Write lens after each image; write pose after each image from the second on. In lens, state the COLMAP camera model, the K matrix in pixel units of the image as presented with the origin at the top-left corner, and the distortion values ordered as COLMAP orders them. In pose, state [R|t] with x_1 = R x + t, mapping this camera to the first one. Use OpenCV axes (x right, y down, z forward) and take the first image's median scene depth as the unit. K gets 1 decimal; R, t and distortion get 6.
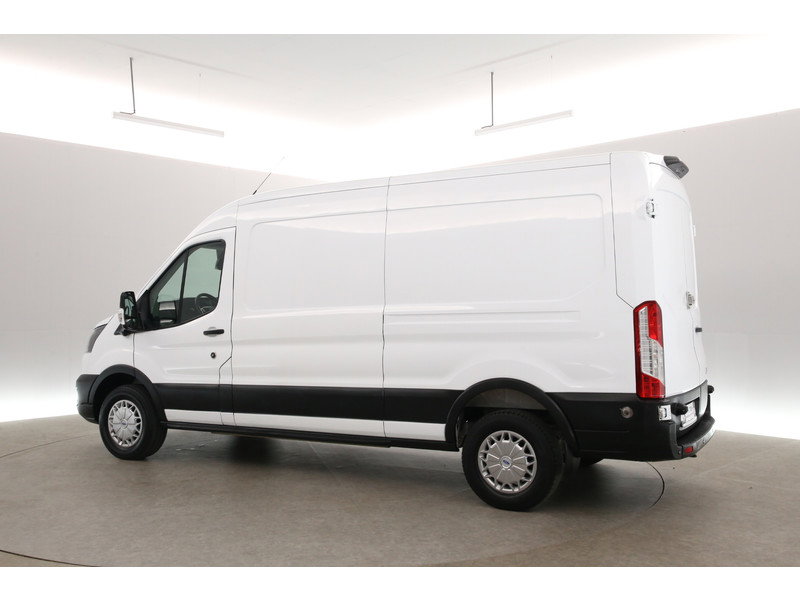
lens RADIAL K [[609.0, 0, 400.6], [0, 609.0, 302.0], [0, 0, 1]] dist [0.040758, 0.001466]
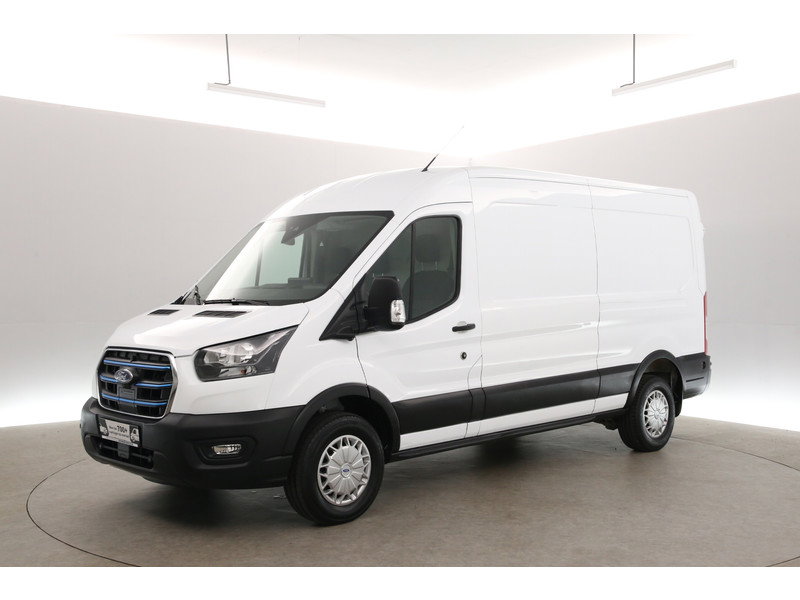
lens RADIAL K [[893.9, 0, 399.9], [0, 893.9, 301.5], [0, 0, 1]] dist [0.153544, 0.000000]
pose [[0.357415, -0.003800, 0.933938, -1.057584], [-0.005742, 0.999964, 0.006266, 0.004911], [-0.933928, -0.007602, 0.357380, 0.464804]]
